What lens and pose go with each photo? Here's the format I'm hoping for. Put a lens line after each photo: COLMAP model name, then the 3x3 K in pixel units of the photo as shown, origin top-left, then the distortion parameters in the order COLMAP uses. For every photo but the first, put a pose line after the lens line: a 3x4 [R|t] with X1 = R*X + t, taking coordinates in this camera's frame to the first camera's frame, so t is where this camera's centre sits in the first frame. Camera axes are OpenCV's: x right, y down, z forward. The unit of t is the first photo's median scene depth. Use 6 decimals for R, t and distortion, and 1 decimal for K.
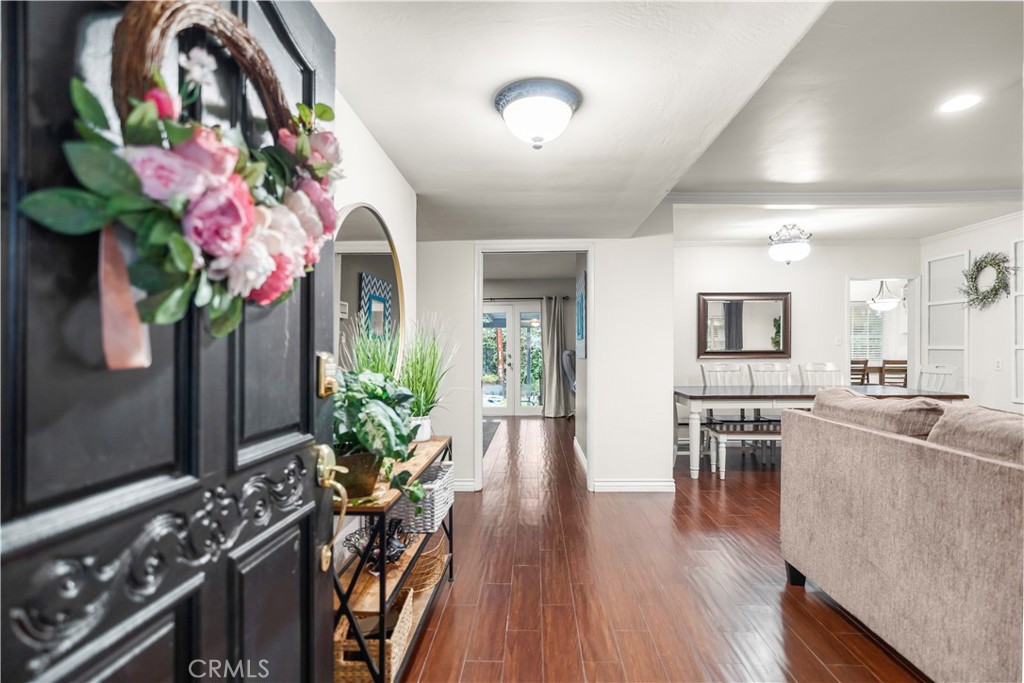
lens RADIAL K [[483.4, 0, 513.3], [0, 483.4, 348.1], [0, 0, 1]] dist [-0.004299, 0.000814]
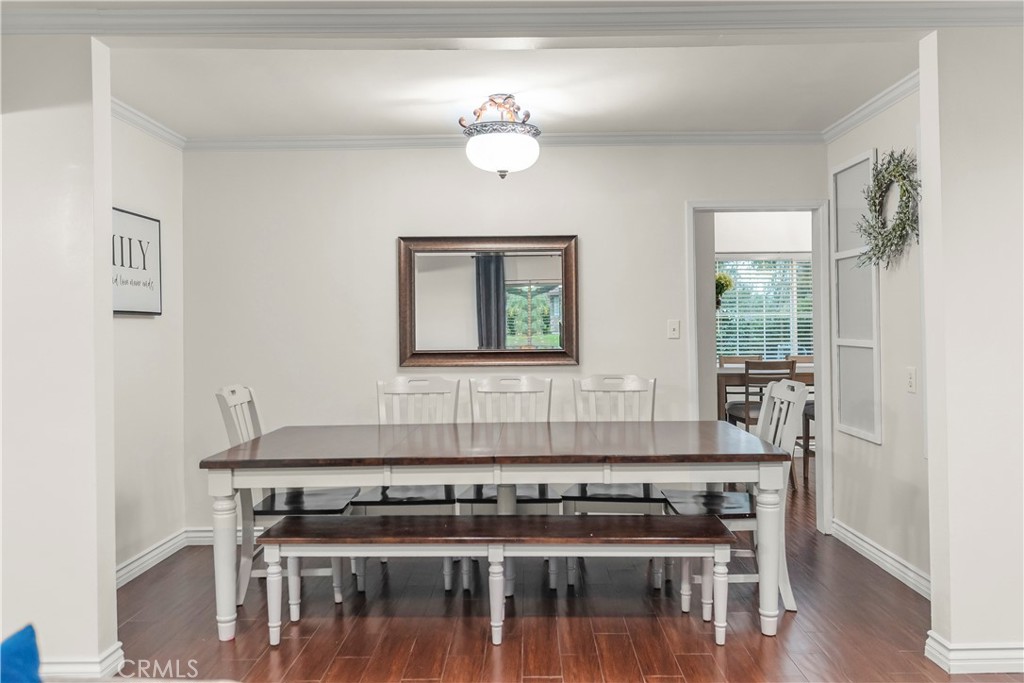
lens RADIAL K [[754.9, 0, 526.4], [0, 754.9, 323.7], [0, 0, 1]] dist [0.002016, -0.005425]
pose [[0.999390, -0.007844, 0.034025, 0.492293], [0.007843, 0.999969, 0.000188, -0.022574], [-0.034025, 0.000079, 0.999421, 0.205422]]
